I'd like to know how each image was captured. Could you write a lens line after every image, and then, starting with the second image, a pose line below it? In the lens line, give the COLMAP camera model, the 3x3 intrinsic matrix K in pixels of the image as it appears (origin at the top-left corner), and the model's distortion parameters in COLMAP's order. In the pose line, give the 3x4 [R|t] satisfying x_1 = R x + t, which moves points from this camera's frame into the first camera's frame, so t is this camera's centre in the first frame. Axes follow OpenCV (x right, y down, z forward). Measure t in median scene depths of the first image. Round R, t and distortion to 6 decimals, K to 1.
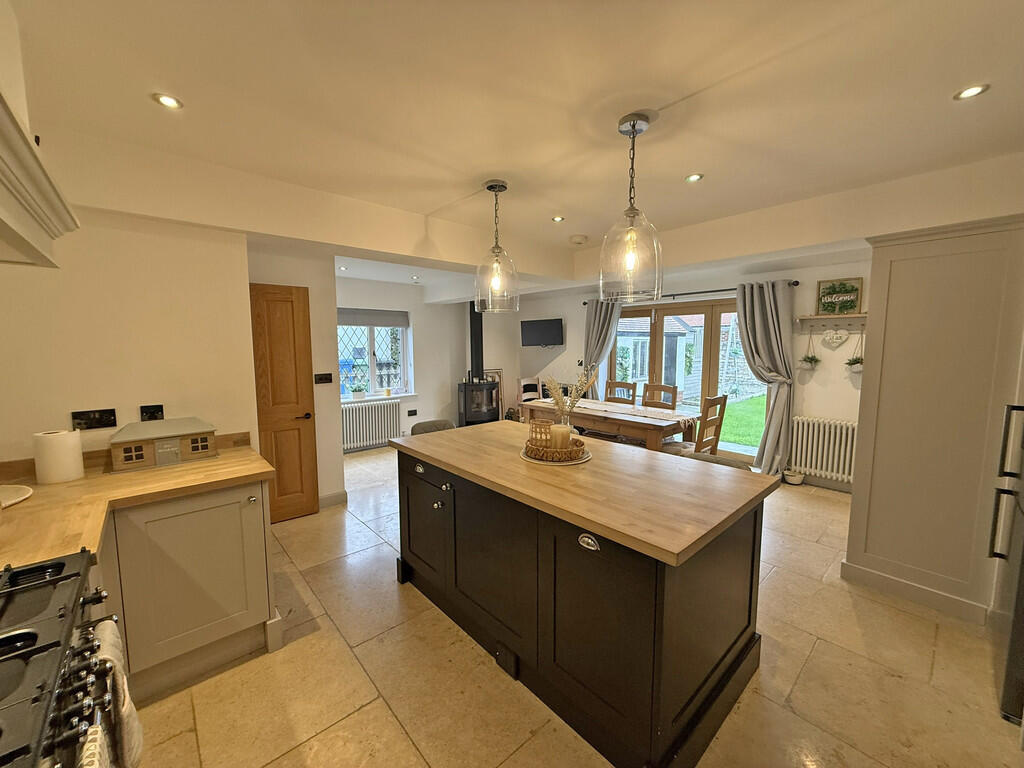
lens RADIAL K [[406.0, 0, 512.9], [0, 406.0, 383.7], [0, 0, 1]] dist [-0.000542, 0.000213]
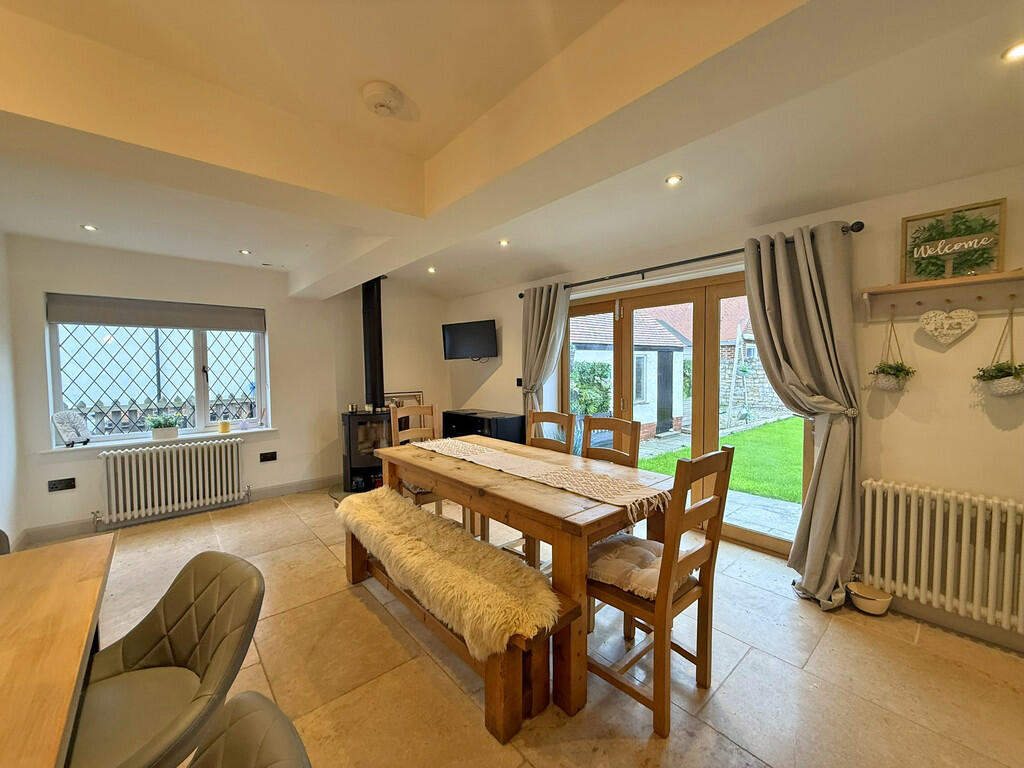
lens RADIAL K [[406.0, 0, 511.1], [0, 406.0, 383.7], [0, 0, 1]] dist [-0.000542, 0.000213]
pose [[0.999803, -0.005671, -0.019000, 0.239417], [0.004616, 0.998470, -0.055107, -0.015154], [0.019284, 0.055008, 0.998300, 0.446181]]
